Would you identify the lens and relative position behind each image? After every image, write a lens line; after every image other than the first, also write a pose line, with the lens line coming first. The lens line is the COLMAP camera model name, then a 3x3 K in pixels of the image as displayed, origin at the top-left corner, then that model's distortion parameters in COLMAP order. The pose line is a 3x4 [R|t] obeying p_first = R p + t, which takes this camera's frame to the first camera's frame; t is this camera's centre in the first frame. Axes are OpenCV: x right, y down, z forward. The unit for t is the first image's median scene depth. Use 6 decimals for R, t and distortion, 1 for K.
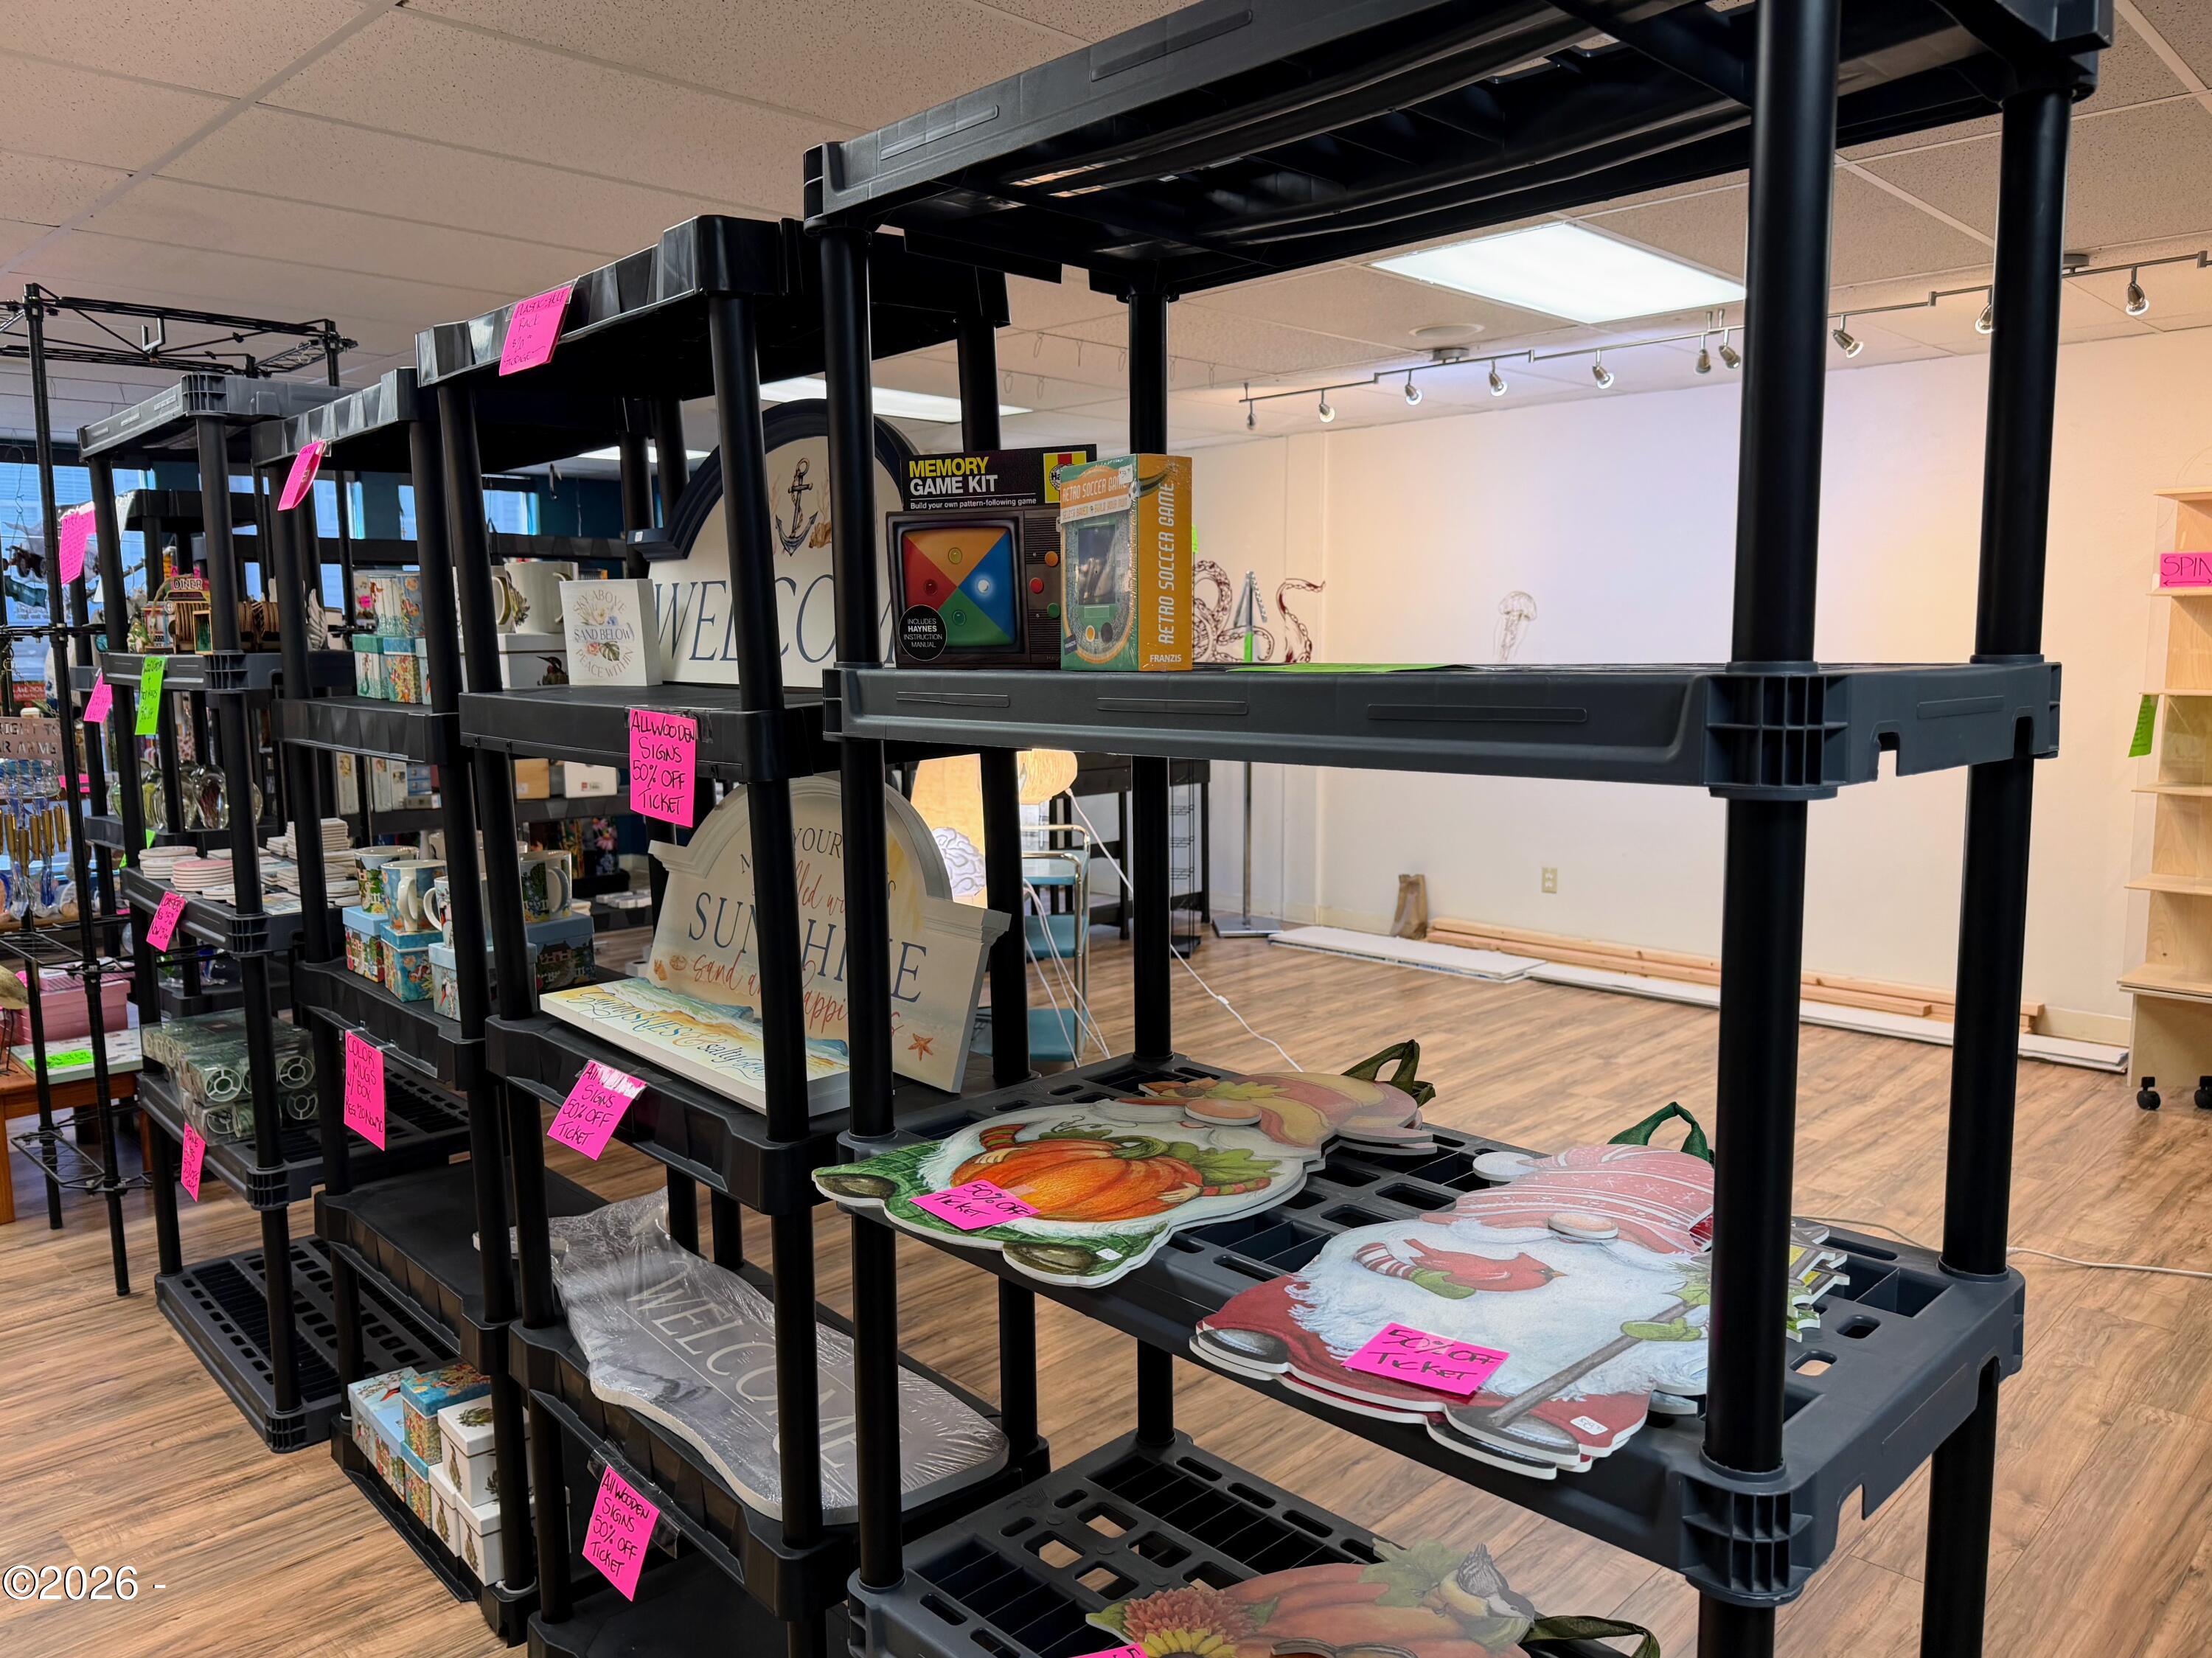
lens RADIAL K [[1553.5, 0, 1106.6], [0, 1553.5, 827.9], [0, 0, 1]] dist [-0.001208, -0.000483]
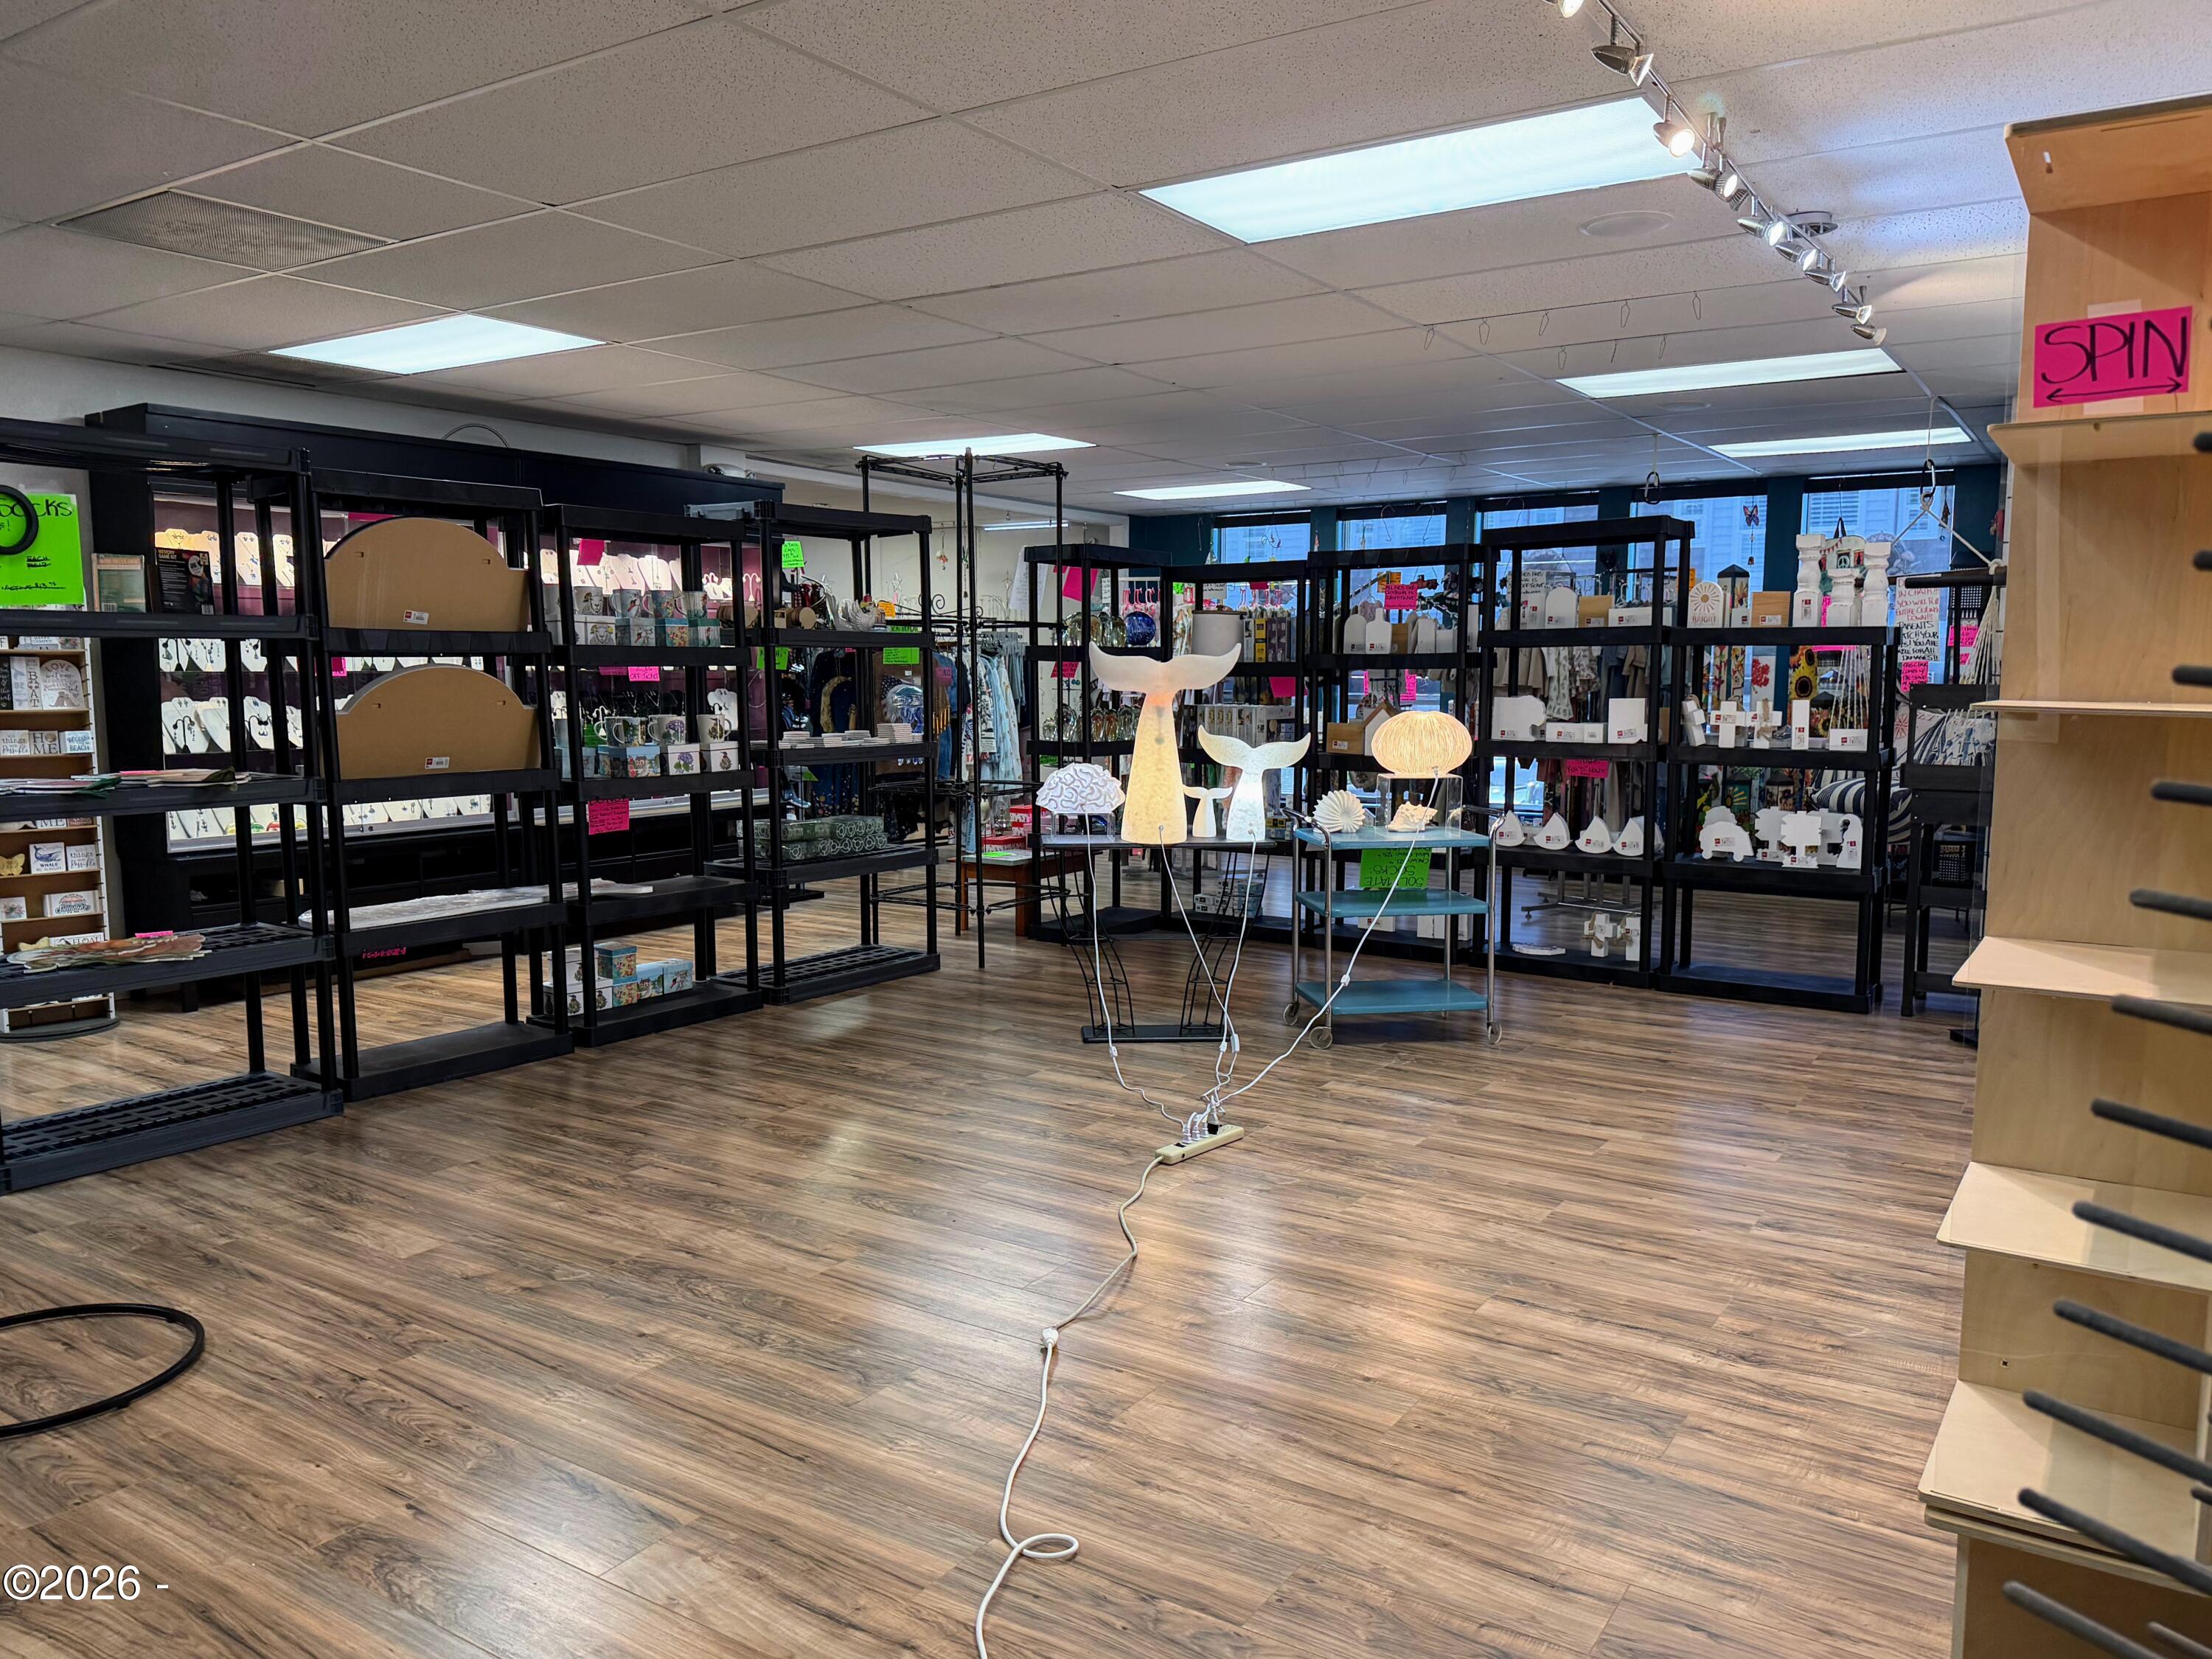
lens RADIAL K [[1553.6, 0, 1106.0], [0, 1553.6, 829.9], [0, 0, 1]] dist [-0.001208, -0.000483]
pose [[0.236120, 0.116218, -0.964749, 0.950962], [-0.131886, 0.987468, 0.086677, -0.048793], [0.962732, 0.106771, 0.248488, 0.559595]]
